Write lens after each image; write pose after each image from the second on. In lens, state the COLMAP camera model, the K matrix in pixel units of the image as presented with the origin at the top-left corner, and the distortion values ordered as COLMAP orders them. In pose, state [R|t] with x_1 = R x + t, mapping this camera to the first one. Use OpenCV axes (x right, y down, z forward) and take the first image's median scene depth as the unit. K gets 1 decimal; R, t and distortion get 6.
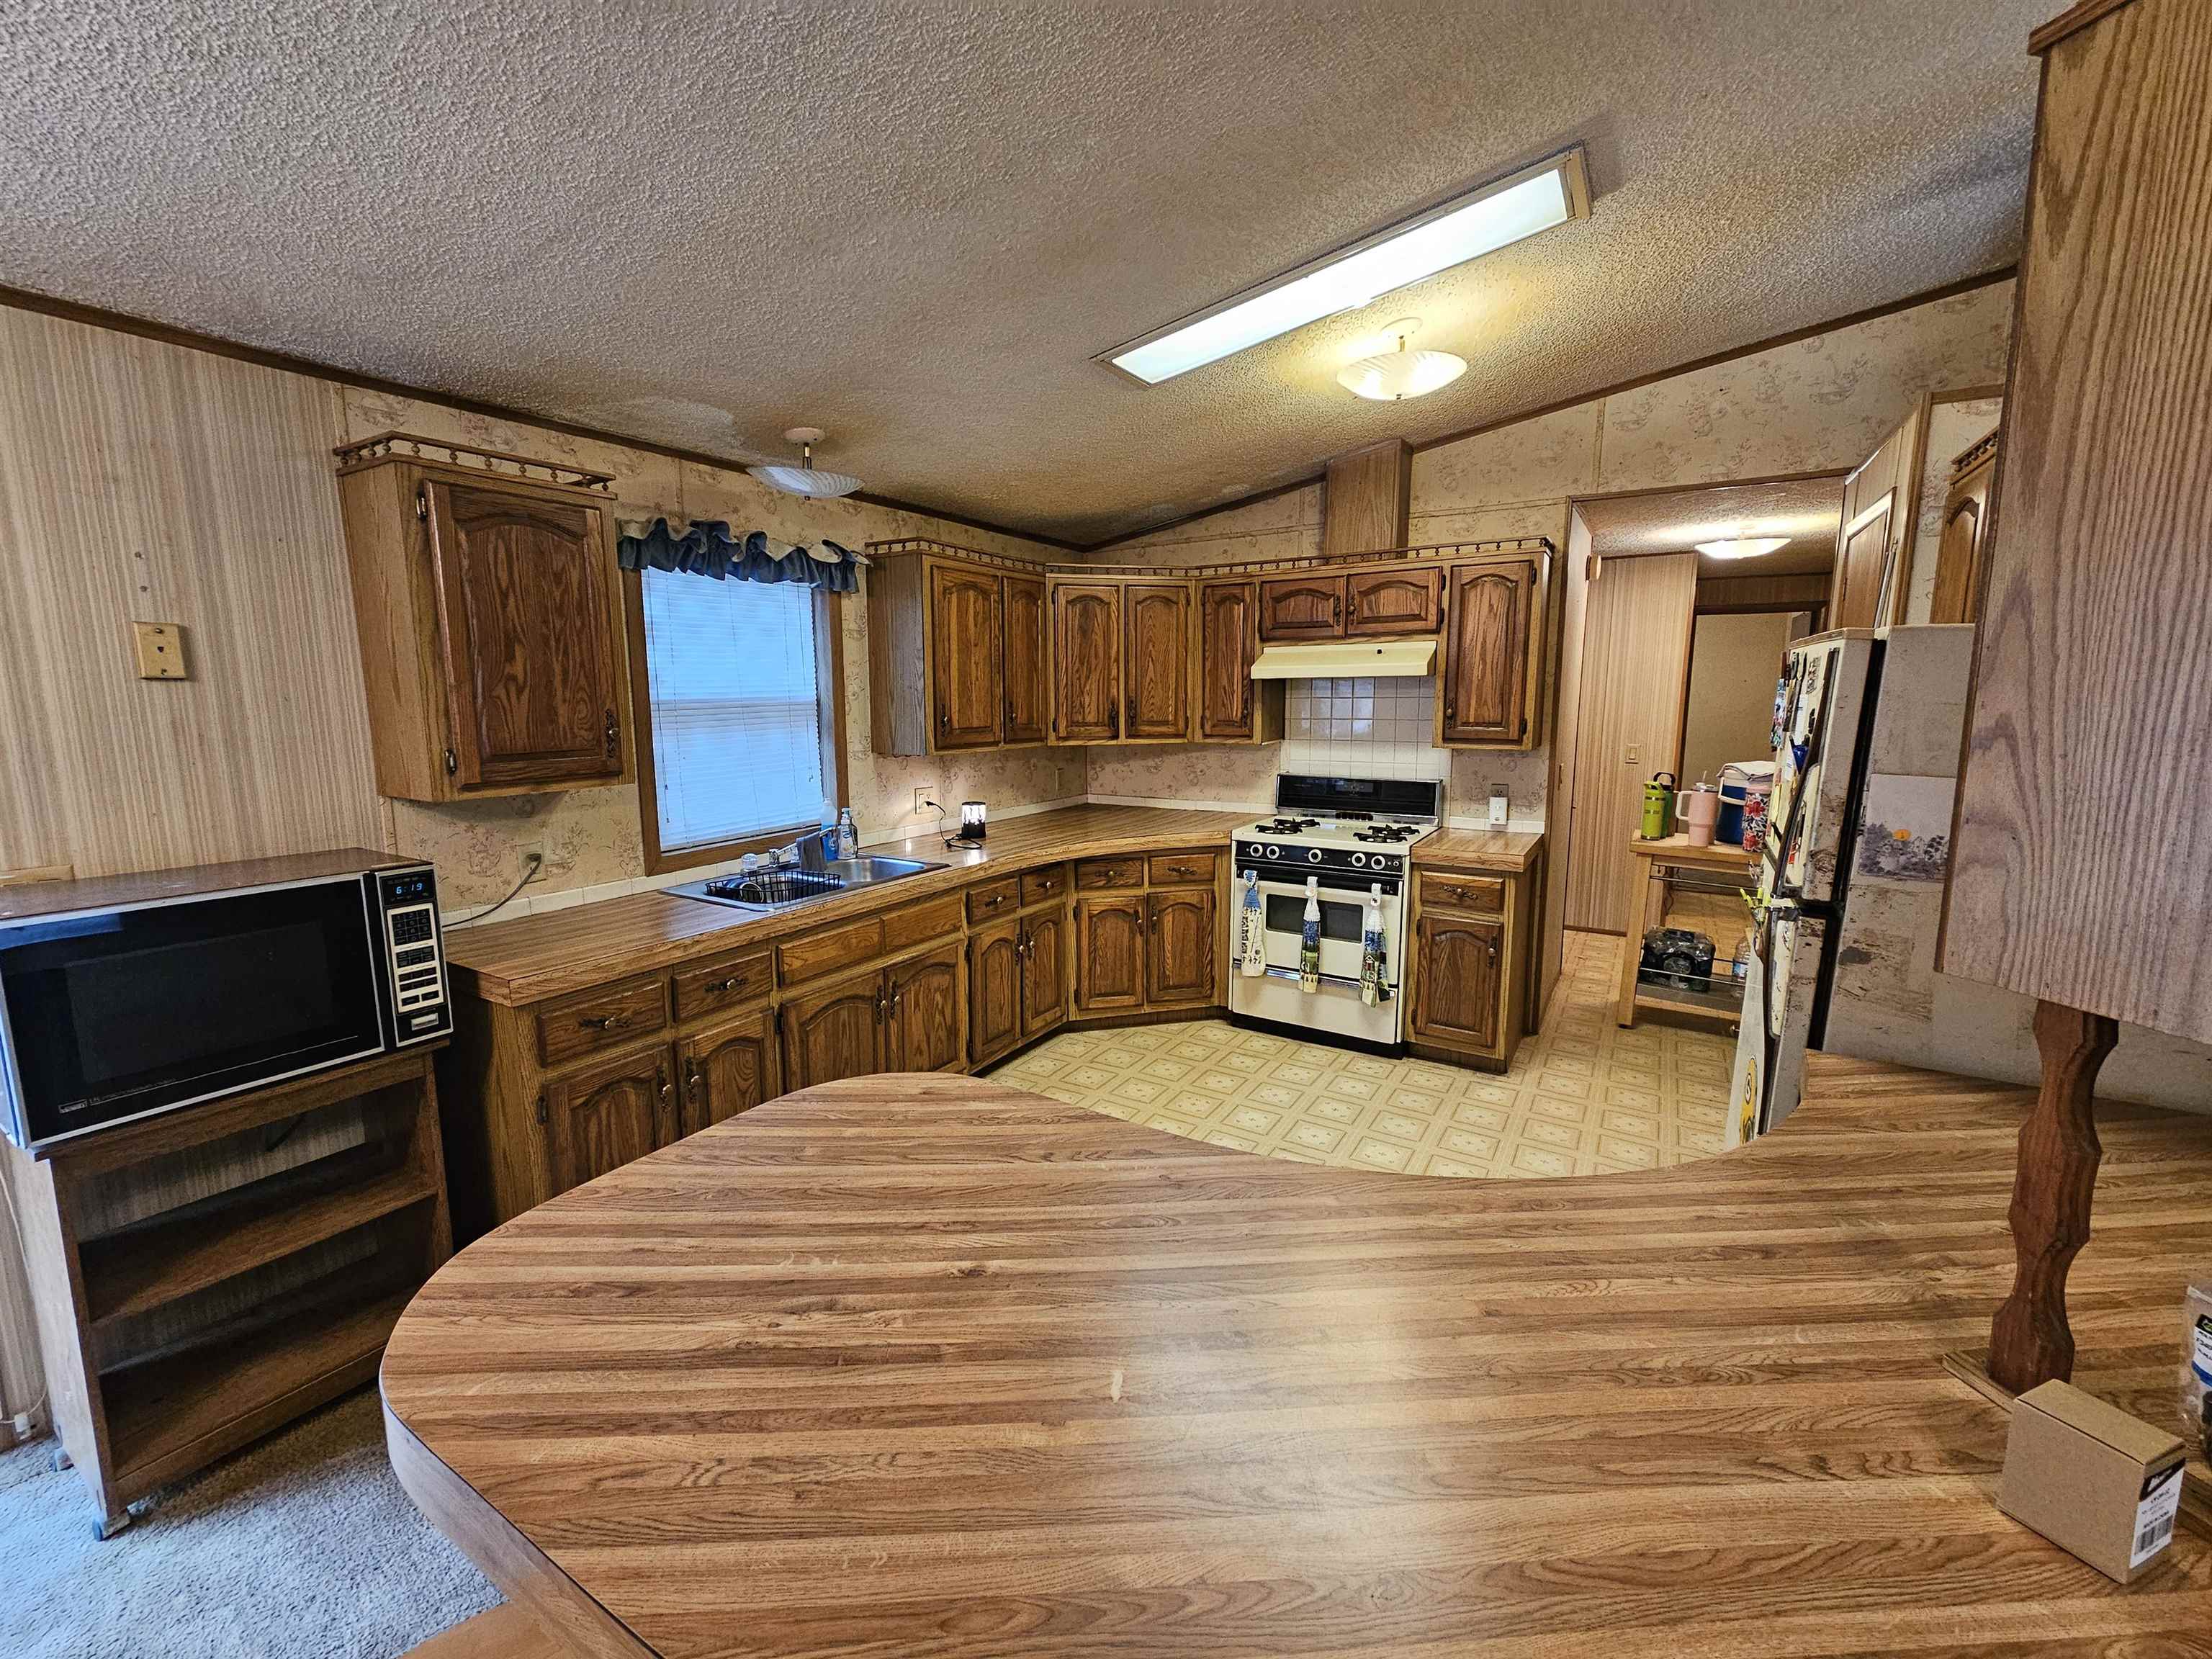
lens RADIAL K [[905.5, 0, 1103.7], [0, 905.5, 824.1], [0, 0, 1]] dist [0.000089, -0.000114]
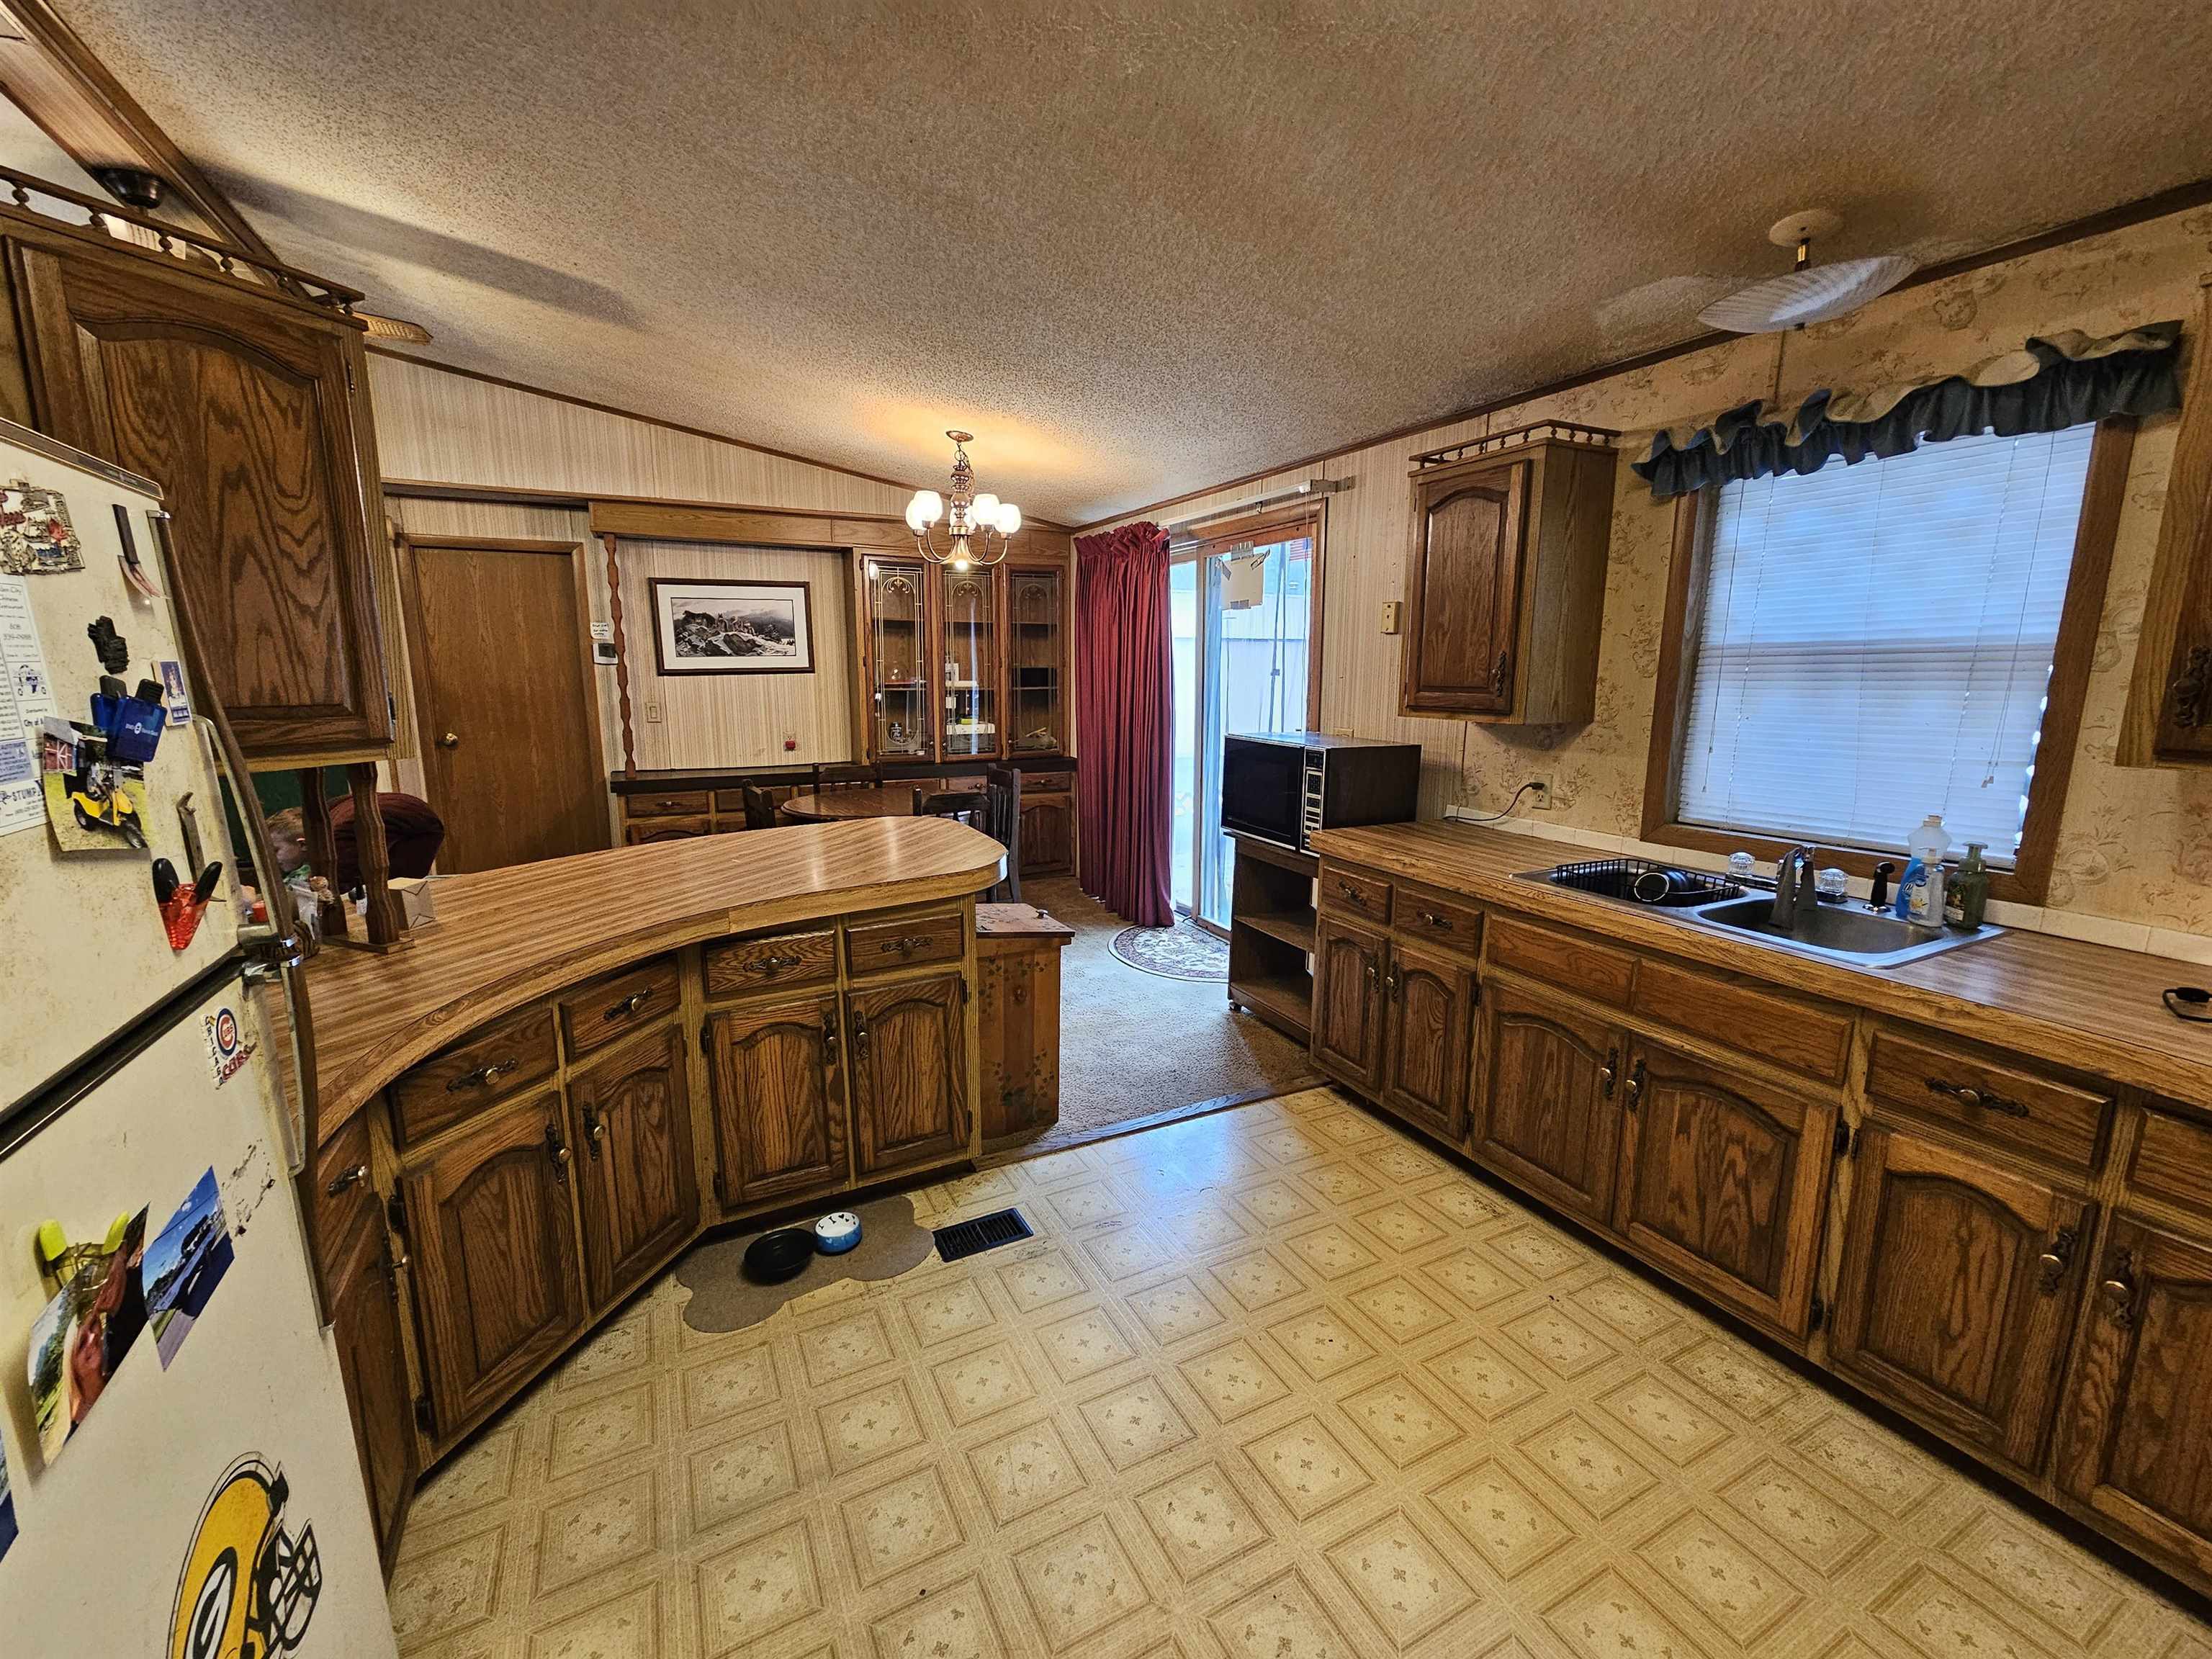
lens RADIAL K [[905.5, 0, 1109.8], [0, 905.5, 824.6], [0, 0, 1]] dist [0.000089, -0.000114]
pose [[-0.515521, 0.153564, -0.843004, 0.586266], [-0.126492, 0.959393, 0.252120, -0.130692], [0.847489, 0.236607, -0.475163, 1.077609]]
